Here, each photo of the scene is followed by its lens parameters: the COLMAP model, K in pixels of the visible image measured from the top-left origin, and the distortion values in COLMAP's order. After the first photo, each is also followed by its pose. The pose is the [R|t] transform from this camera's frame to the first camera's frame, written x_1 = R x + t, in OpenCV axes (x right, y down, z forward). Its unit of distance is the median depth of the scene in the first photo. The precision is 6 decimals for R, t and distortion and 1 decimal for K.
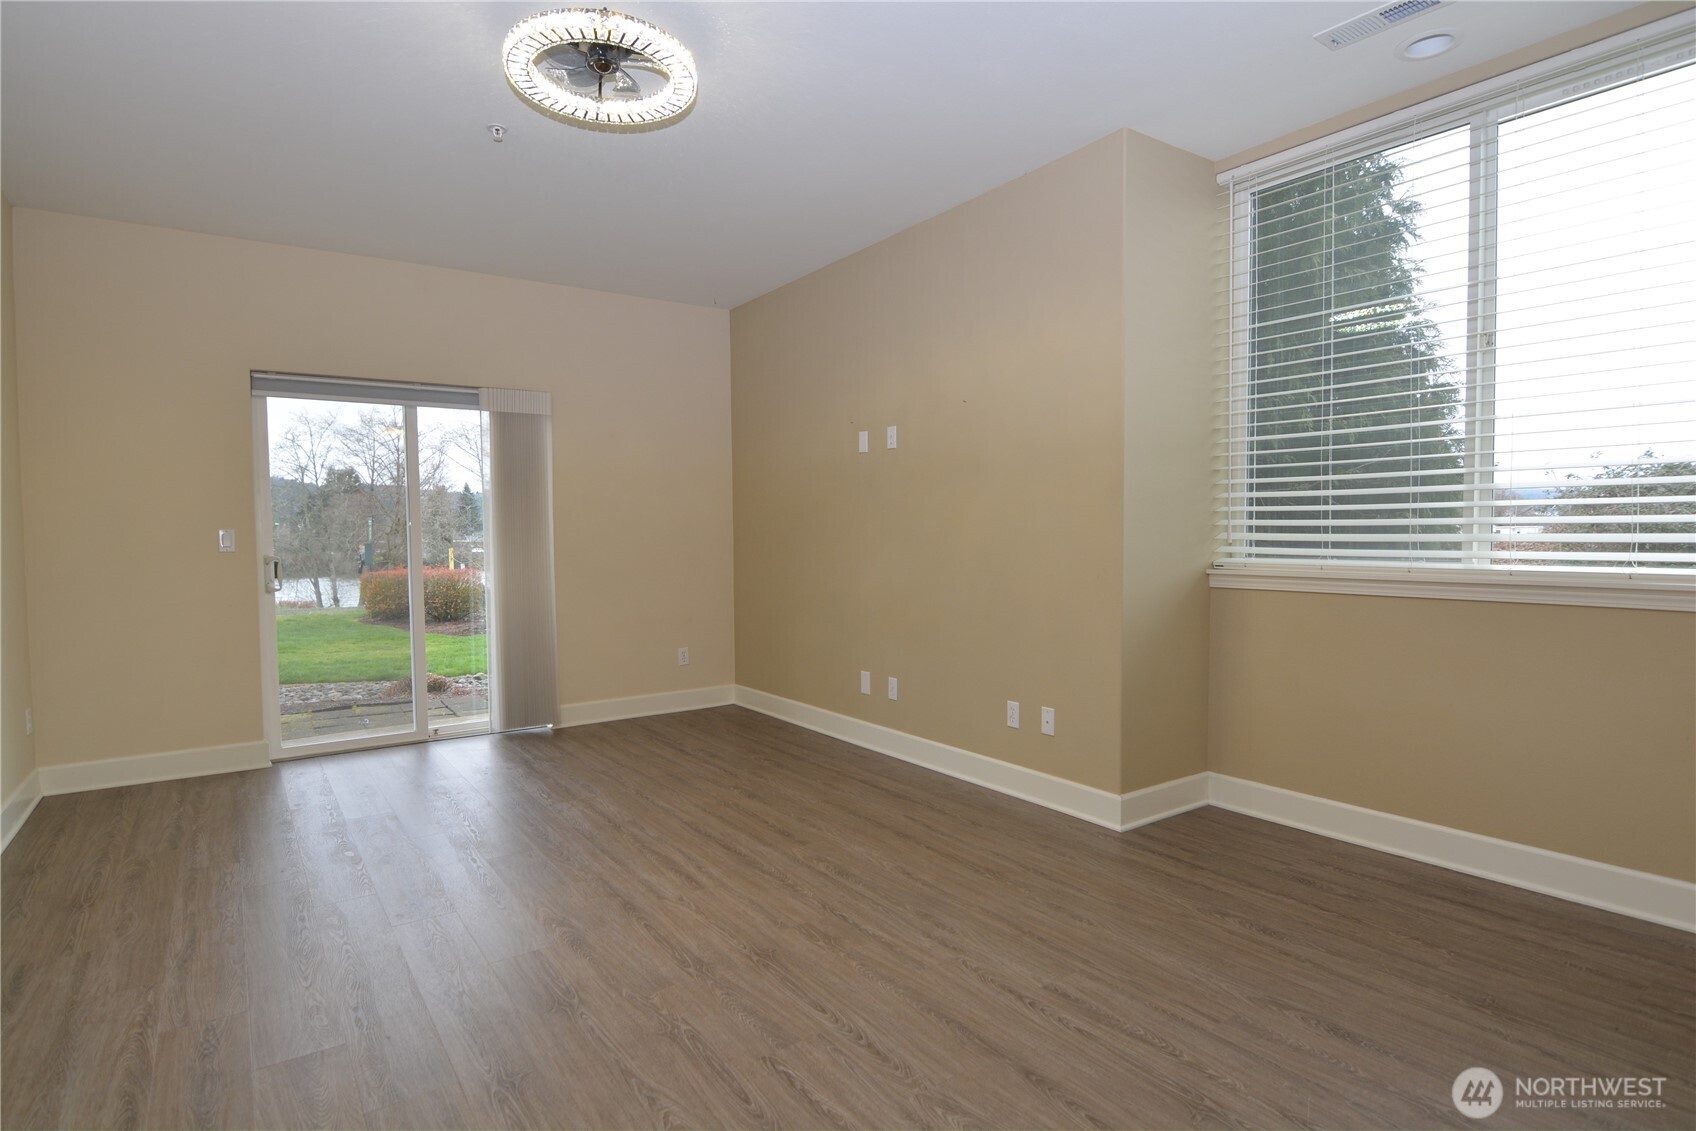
lens RADIAL K [[874.0, 0, 849.3], [0, 874.0, 564.7], [0, 0, 1]] dist [-0.012206, -0.002567]
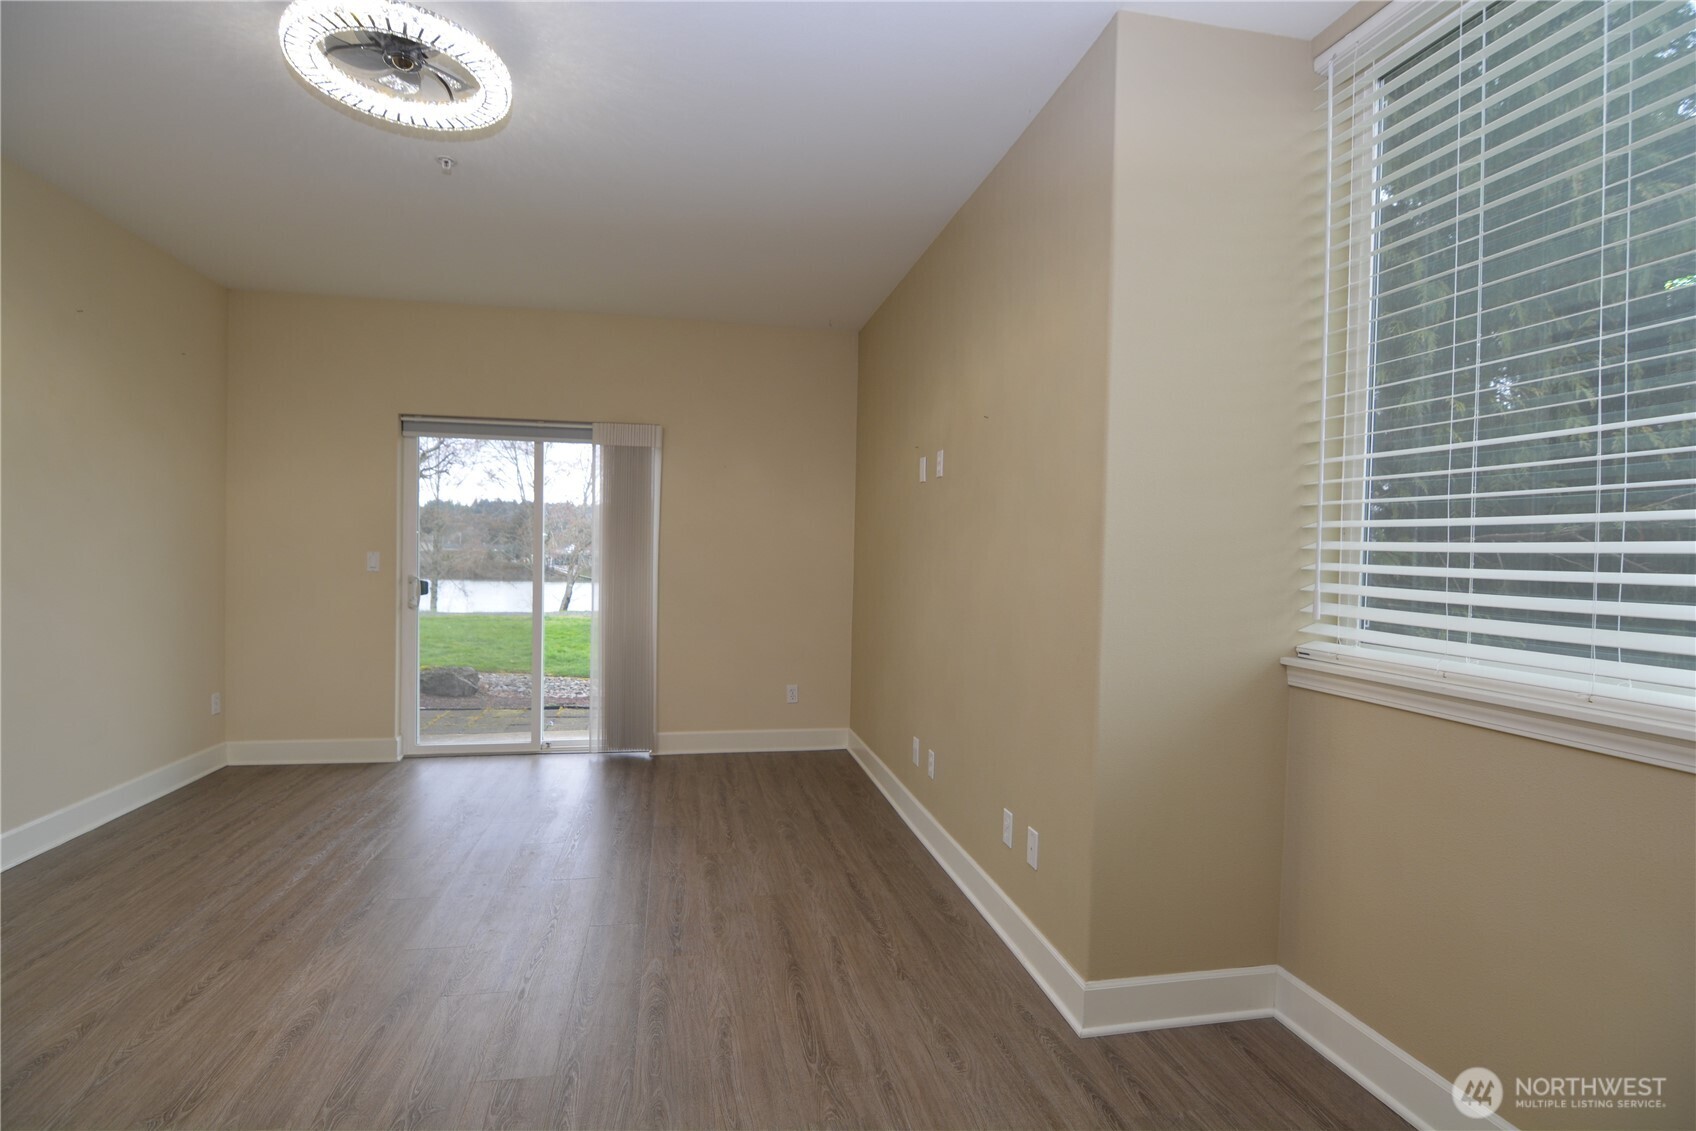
lens RADIAL K [[822.0, 0, 848.6], [0, 822.0, 567.9], [0, 0, 1]] dist [-0.015886, -0.001655]
pose [[0.914068, 0.035213, -0.404030, 0.312999], [-0.043833, 0.998966, -0.012102, -0.035210], [0.403186, 0.028771, 0.914666, 0.266847]]
